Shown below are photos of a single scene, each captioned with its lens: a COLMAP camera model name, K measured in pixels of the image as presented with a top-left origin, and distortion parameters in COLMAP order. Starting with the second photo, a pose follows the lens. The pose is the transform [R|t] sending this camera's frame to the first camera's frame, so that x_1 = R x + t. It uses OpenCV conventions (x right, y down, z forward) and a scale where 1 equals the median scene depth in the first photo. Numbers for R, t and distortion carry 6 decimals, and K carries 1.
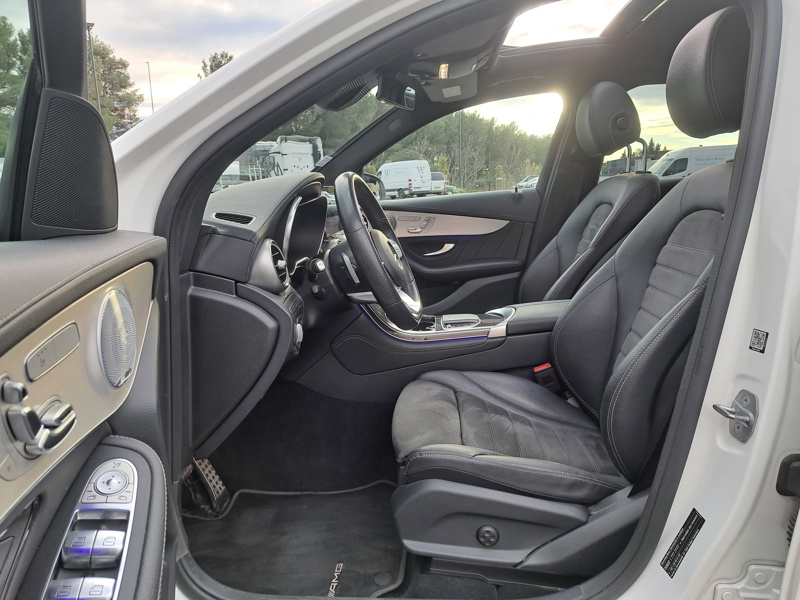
lens RADIAL K [[591.1, 0, 421.3], [0, 591.1, 297.8], [0, 0, 1]] dist [0.066342, -0.050807]
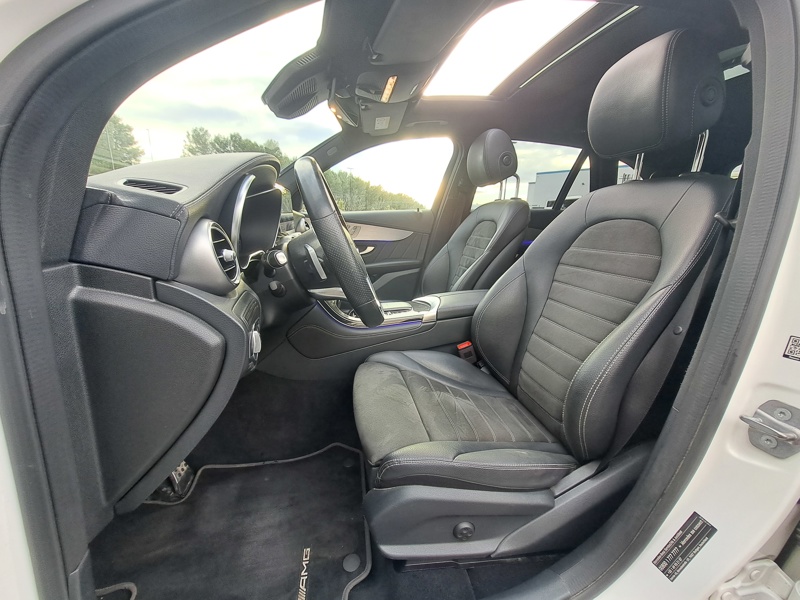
lens RADIAL K [[323.2, 0, 403.2], [0, 323.2, 305.2], [0, 0, 1]] dist [-0.015820, -0.000654]
pose [[0.974170, -0.013076, 0.225436, -0.083768], [-0.003214, 0.997418, 0.071741, -0.017105], [-0.225792, -0.070613, 0.971613, 0.409199]]
